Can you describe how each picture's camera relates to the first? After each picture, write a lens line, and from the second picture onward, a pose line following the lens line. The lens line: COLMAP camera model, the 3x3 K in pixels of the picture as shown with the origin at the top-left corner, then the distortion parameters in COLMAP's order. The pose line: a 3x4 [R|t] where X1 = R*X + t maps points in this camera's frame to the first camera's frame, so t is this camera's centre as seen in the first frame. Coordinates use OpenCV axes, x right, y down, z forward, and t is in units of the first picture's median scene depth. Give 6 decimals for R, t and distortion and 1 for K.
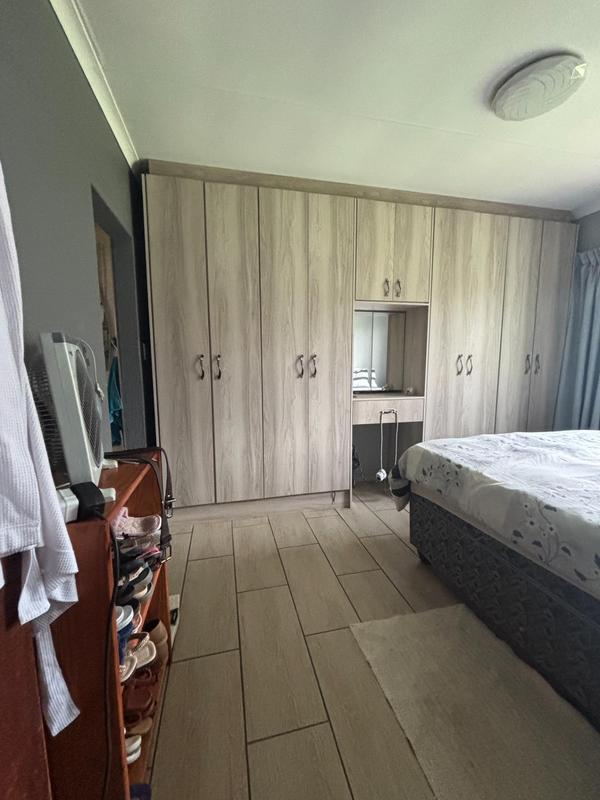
lens RADIAL K [[321.9, 0, 298.8], [0, 321.9, 401.3], [0, 0, 1]] dist [0.001567, 0.000017]
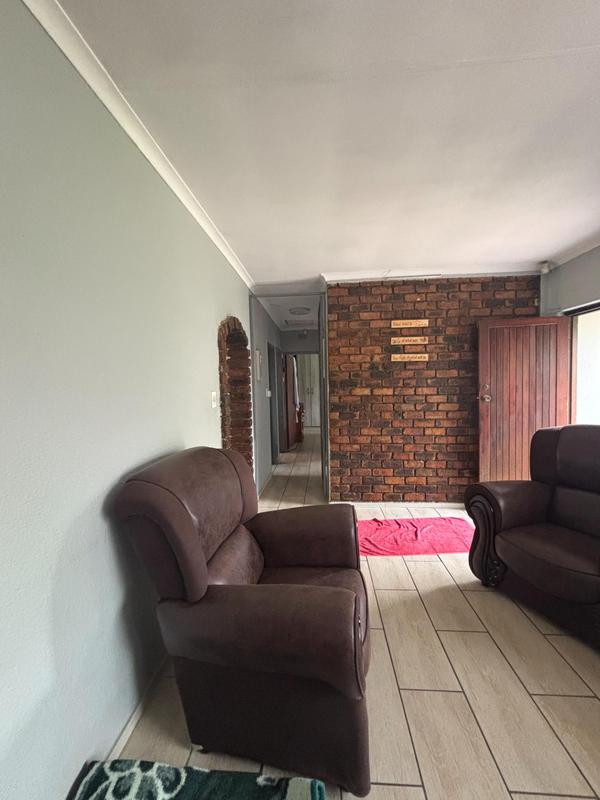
lens RADIAL K [[321.9, 0, 300.5], [0, 321.9, 399.9], [0, 0, 1]] dist [0.001567, 0.000017]
pose [[0.953457, -0.005365, -0.301483, 0.814400], [-0.015653, 0.997613, -0.067256, 0.275054], [0.301124, 0.068845, 0.951097, -2.845065]]
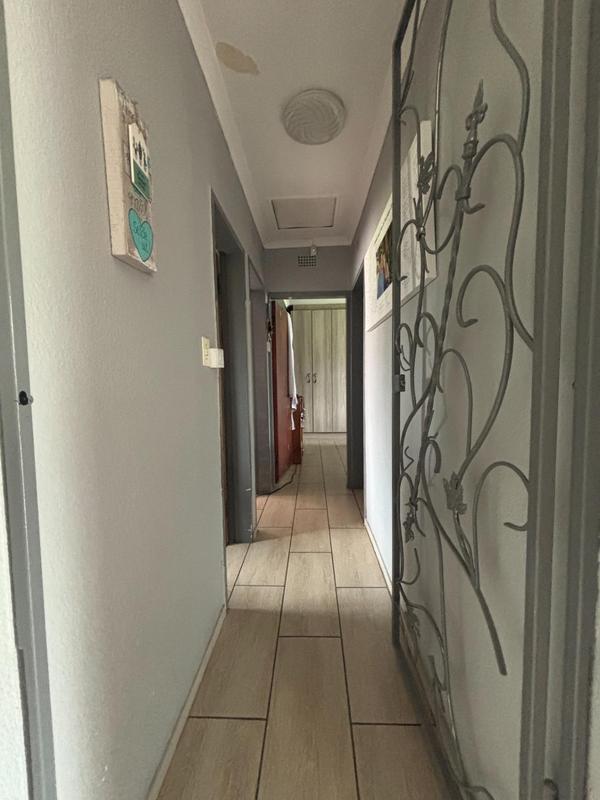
lens RADIAL K [[321.9, 0, 300.1], [0, 321.9, 400.6], [0, 0, 1]] dist [0.001567, 0.000017]
pose [[0.962407, 0.007856, -0.271498, 0.340162], [-0.023038, 0.998341, -0.052777, 0.214670], [0.270633, 0.057047, 0.960991, -1.526373]]
